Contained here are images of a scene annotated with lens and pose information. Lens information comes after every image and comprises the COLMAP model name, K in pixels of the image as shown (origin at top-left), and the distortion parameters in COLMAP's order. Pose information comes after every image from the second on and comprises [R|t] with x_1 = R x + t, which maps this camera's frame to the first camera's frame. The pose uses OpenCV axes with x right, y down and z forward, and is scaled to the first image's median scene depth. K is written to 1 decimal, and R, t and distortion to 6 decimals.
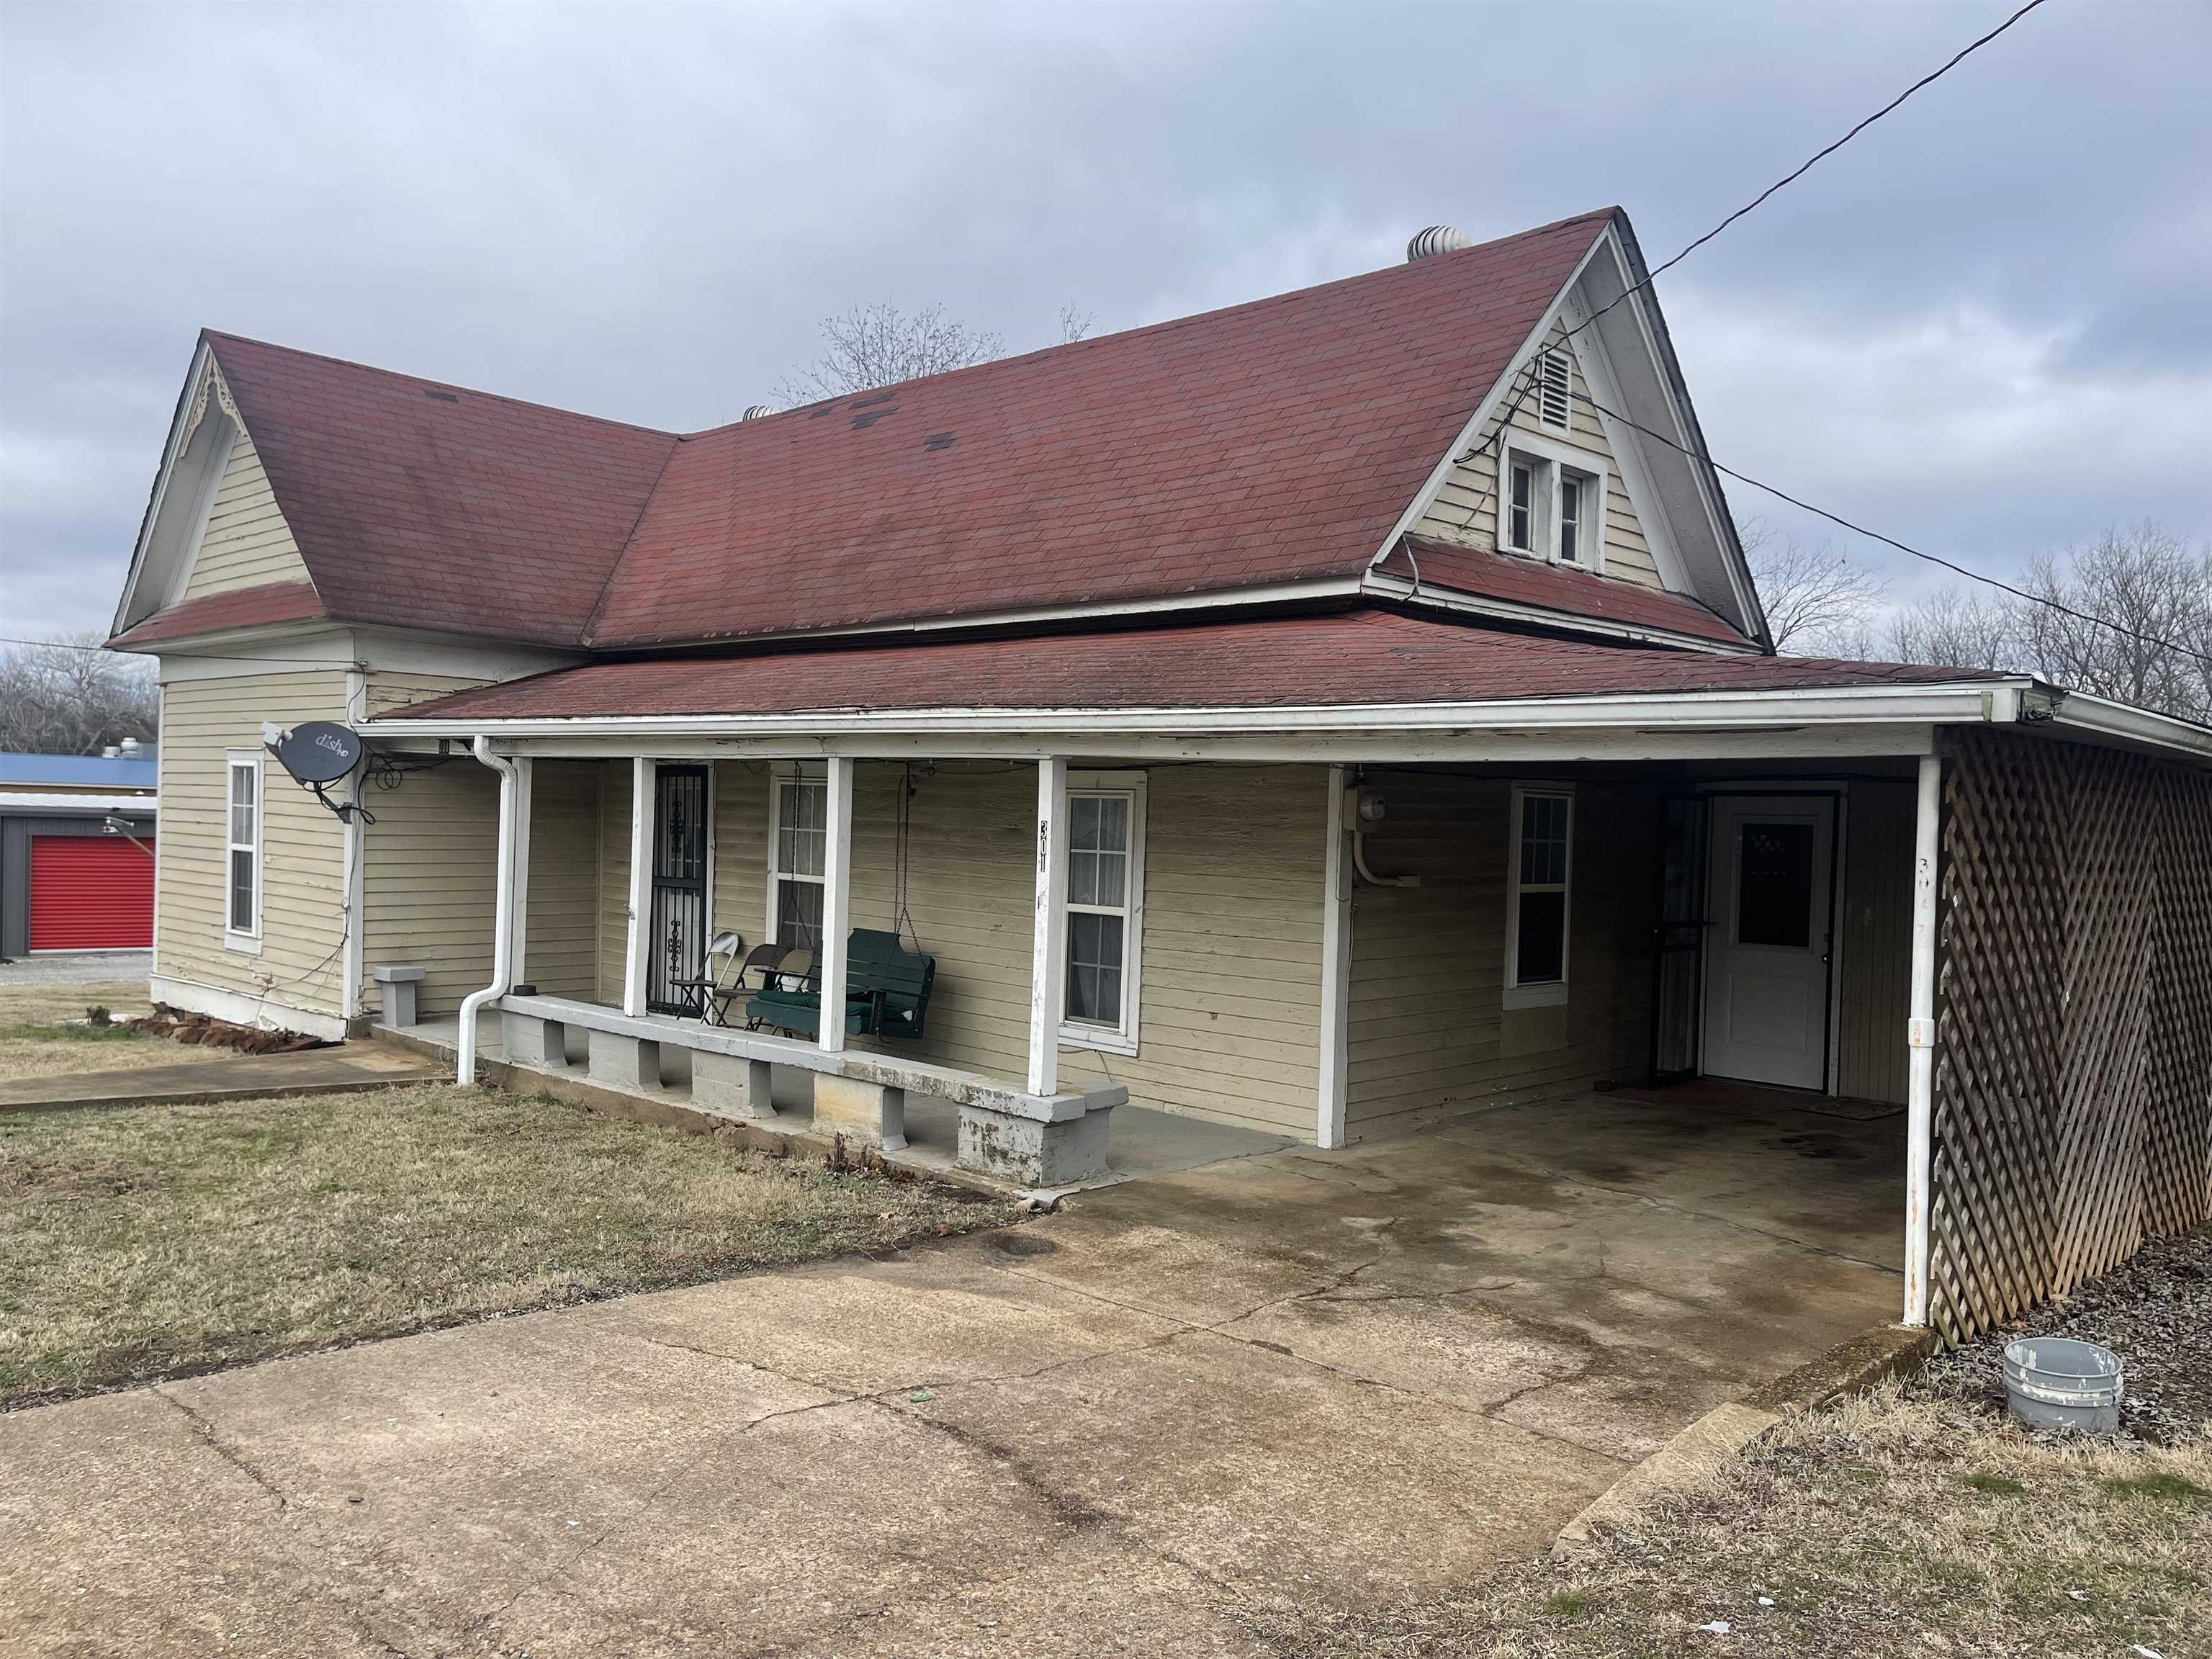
lens RADIAL K [[1673.4, 0, 1064.3], [0, 1673.4, 875.6], [0, 0, 1]] dist [0.057508, -0.055618]
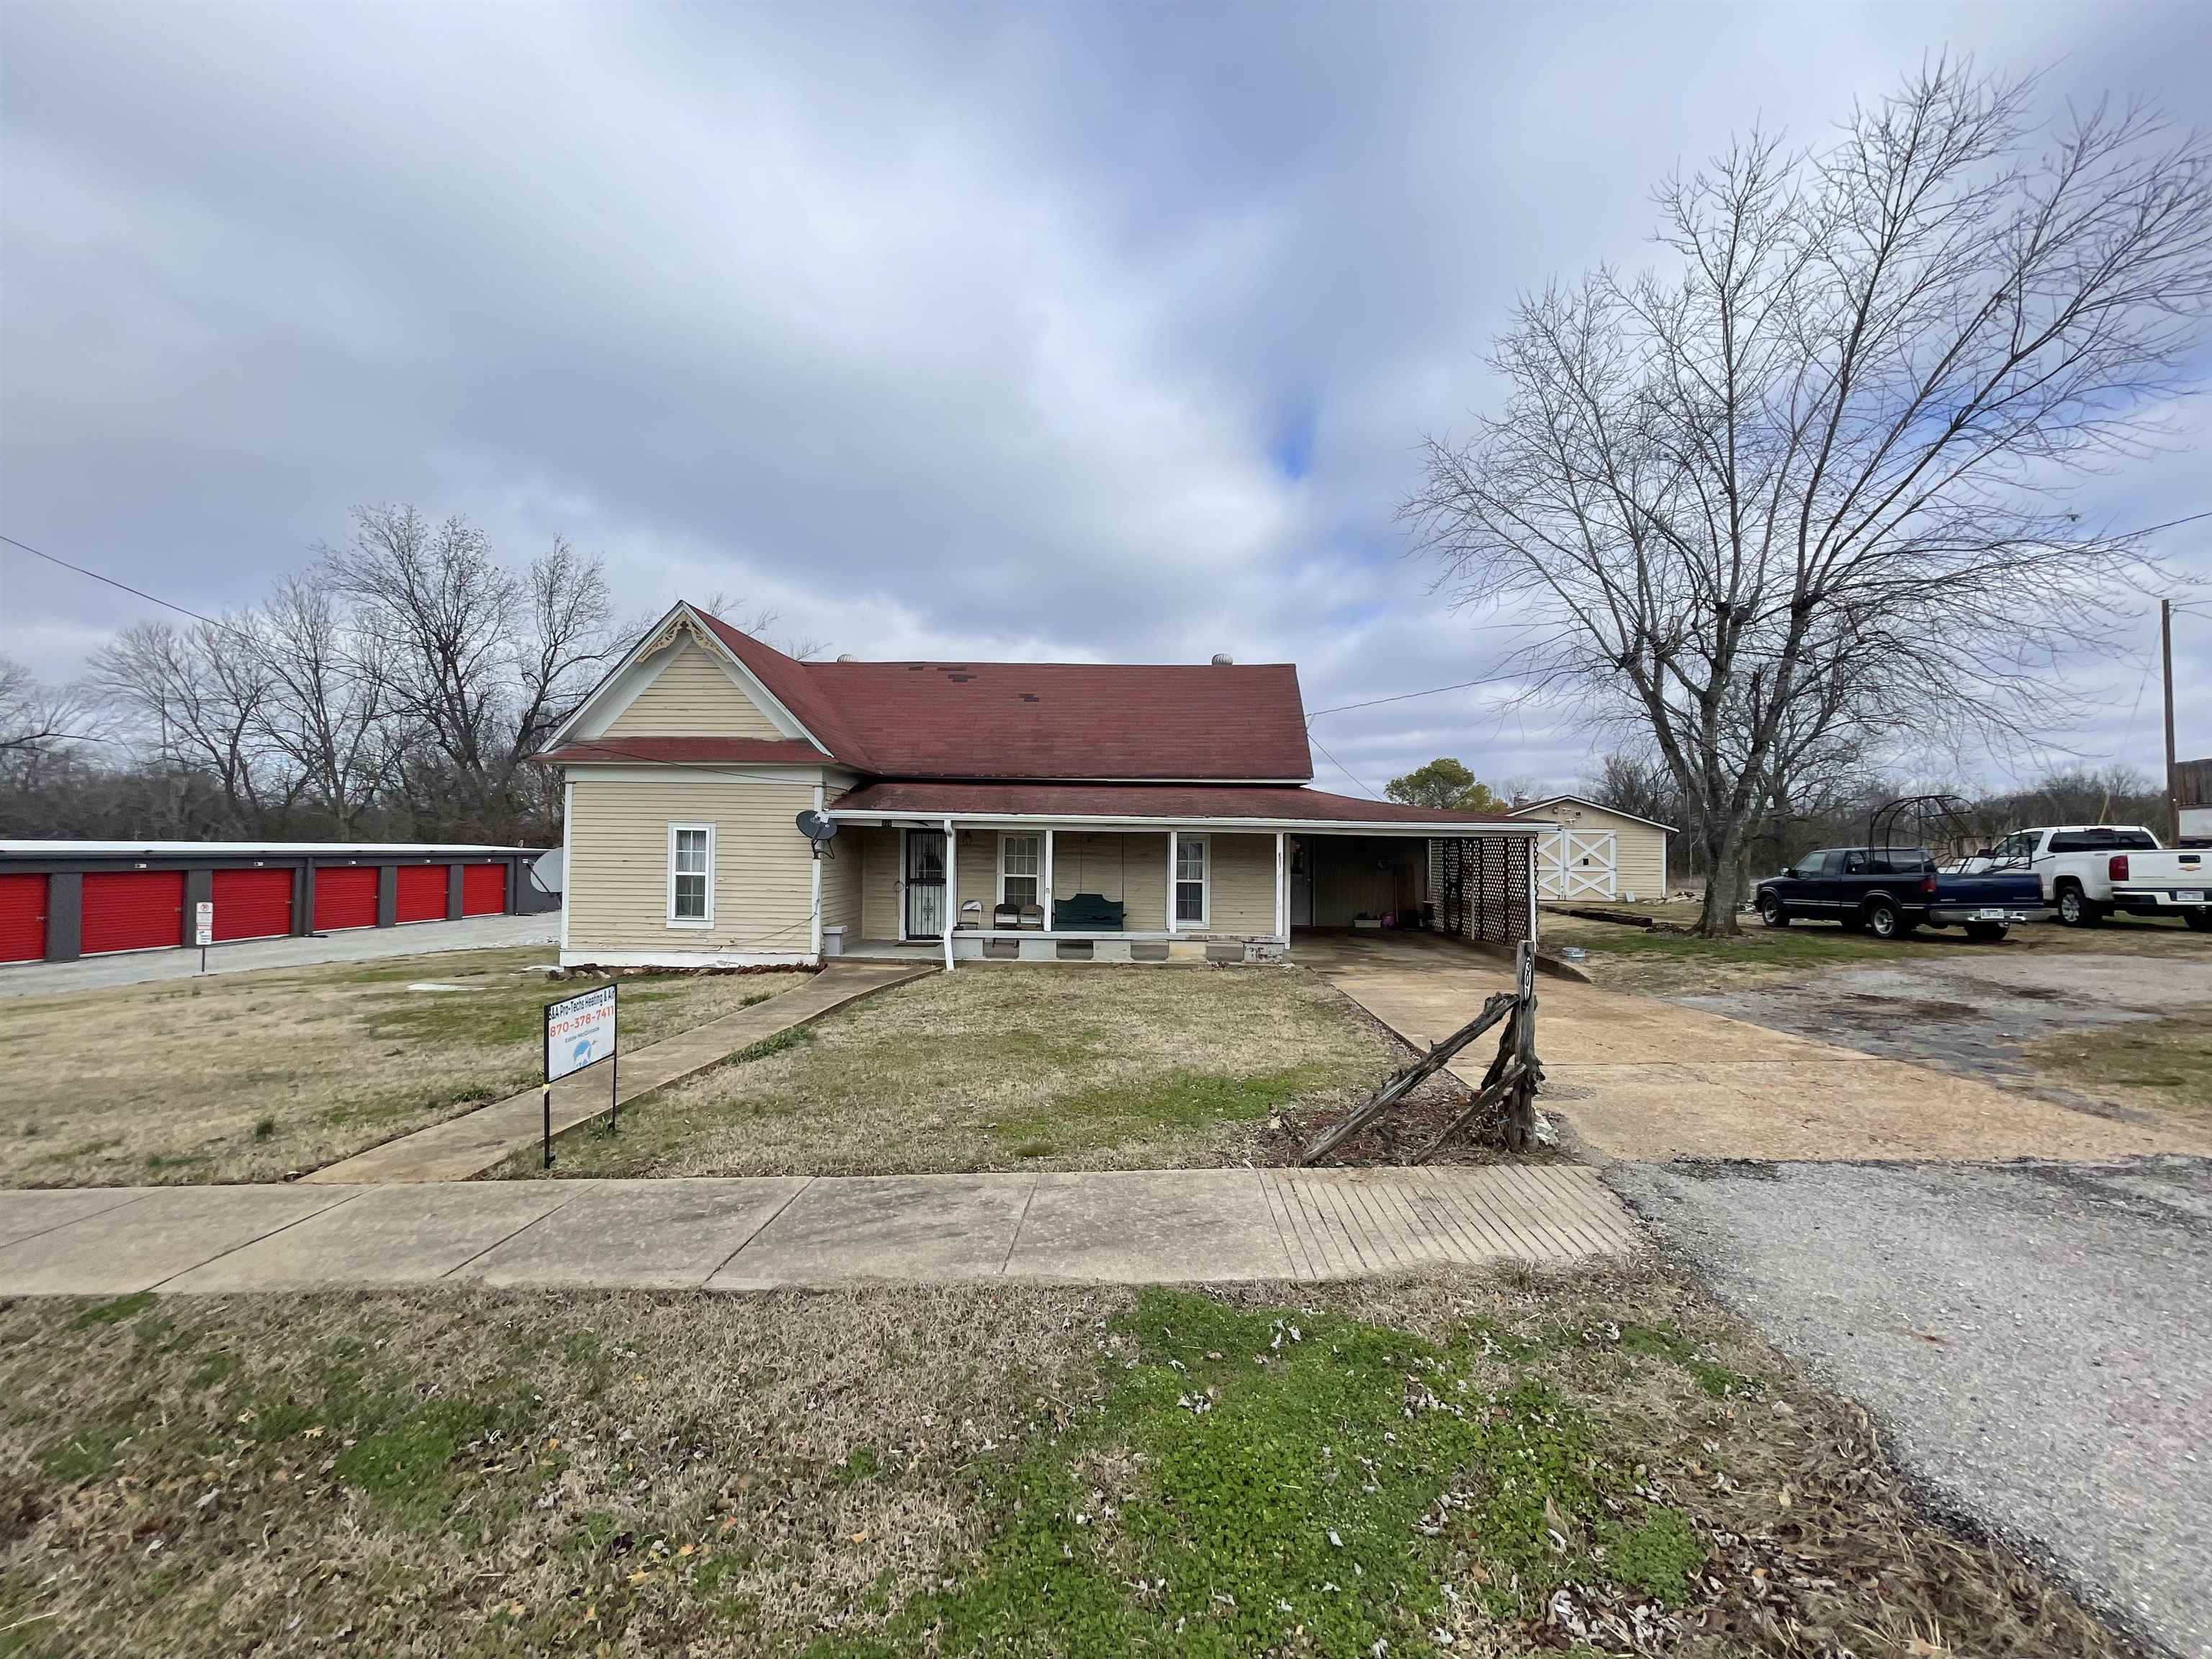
lens RADIAL K [[889.5, 0, 1086.4], [0, 889.5, 837.3], [0, 0, 1]] dist [-0.001514, 0.000012]
pose [[0.753148, -0.013879, 0.657705, -0.967142], [0.033973, 0.999264, -0.017816, -0.029106], [-0.656973, 0.035763, 0.753065, -0.046640]]
